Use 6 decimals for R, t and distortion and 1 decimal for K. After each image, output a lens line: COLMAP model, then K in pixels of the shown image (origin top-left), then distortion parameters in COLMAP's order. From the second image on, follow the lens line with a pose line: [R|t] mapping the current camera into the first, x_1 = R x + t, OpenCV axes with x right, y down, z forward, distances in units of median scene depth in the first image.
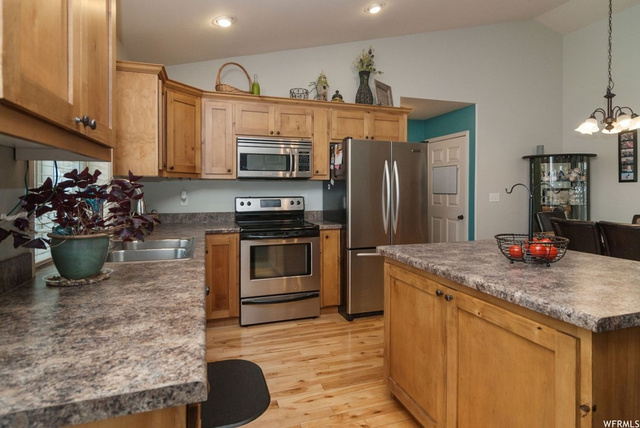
lens RADIAL K [[352.8, 0, 323.1], [0, 352.8, 195.7], [0, 0, 1]] dist [0.002126, 0.005060]
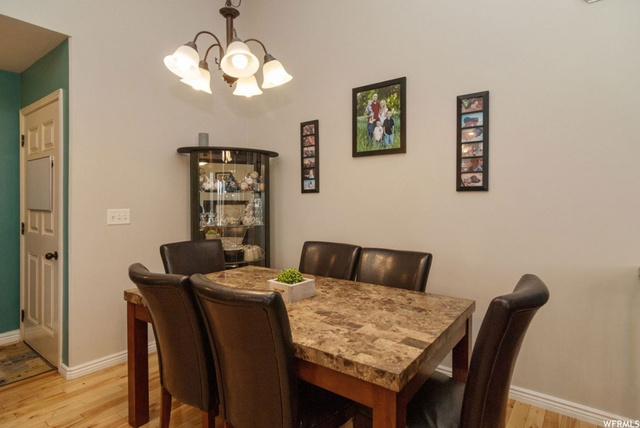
lens RADIAL K [[352.8, 0, 321.9], [0, 352.8, 208.8], [0, 0, 1]] dist [0.002126, 0.005060]
pose [[0.829079, -0.007148, 0.559085, 0.469964], [0.007139, 0.999972, 0.002199, -0.006999], [-0.559086, 0.002168, 0.829107, 0.384196]]
